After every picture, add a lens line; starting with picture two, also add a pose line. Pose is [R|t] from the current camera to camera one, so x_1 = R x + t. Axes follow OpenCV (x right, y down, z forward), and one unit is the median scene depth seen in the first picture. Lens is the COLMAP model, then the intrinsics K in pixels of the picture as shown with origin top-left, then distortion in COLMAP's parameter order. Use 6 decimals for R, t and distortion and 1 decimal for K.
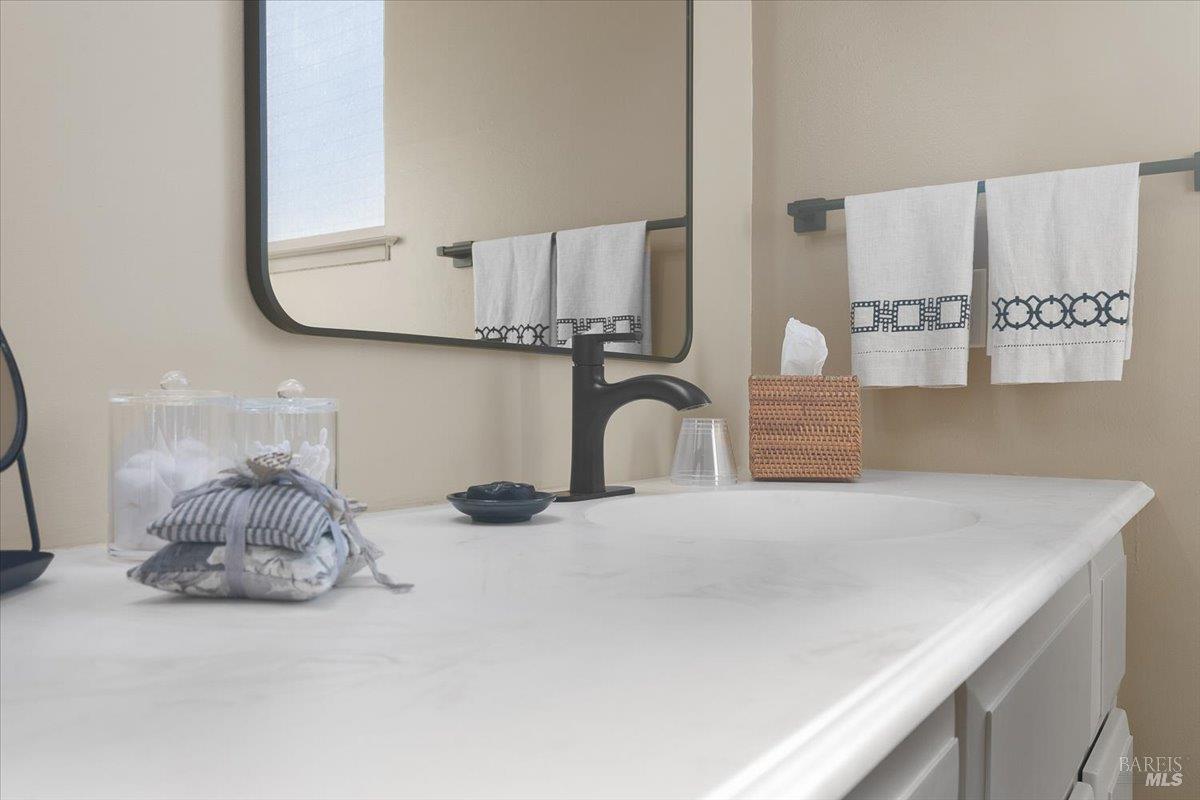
lens RADIAL K [[979.0, 0, 599.5], [0, 979.0, 396.0], [0, 0, 1]] dist [0.002493, -0.001120]
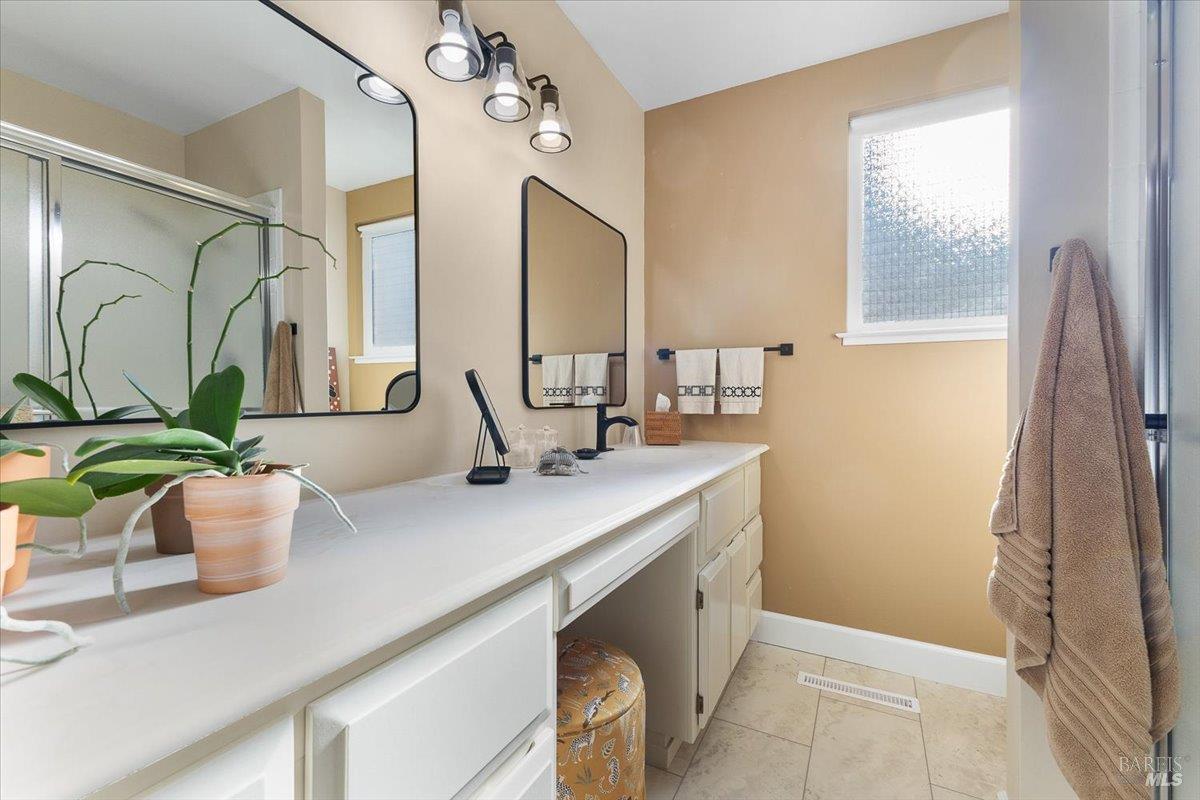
lens RADIAL K [[526.5, 0, 600.5], [0, 526.5, 397.2], [0, 0, 1]] dist [0.009543, -0.000174]
pose [[0.994513, 0.002698, 0.104576, -0.166514], [-0.004242, 0.999885, 0.014541, -0.089364], [-0.104525, -0.014905, 0.994411, -0.657653]]
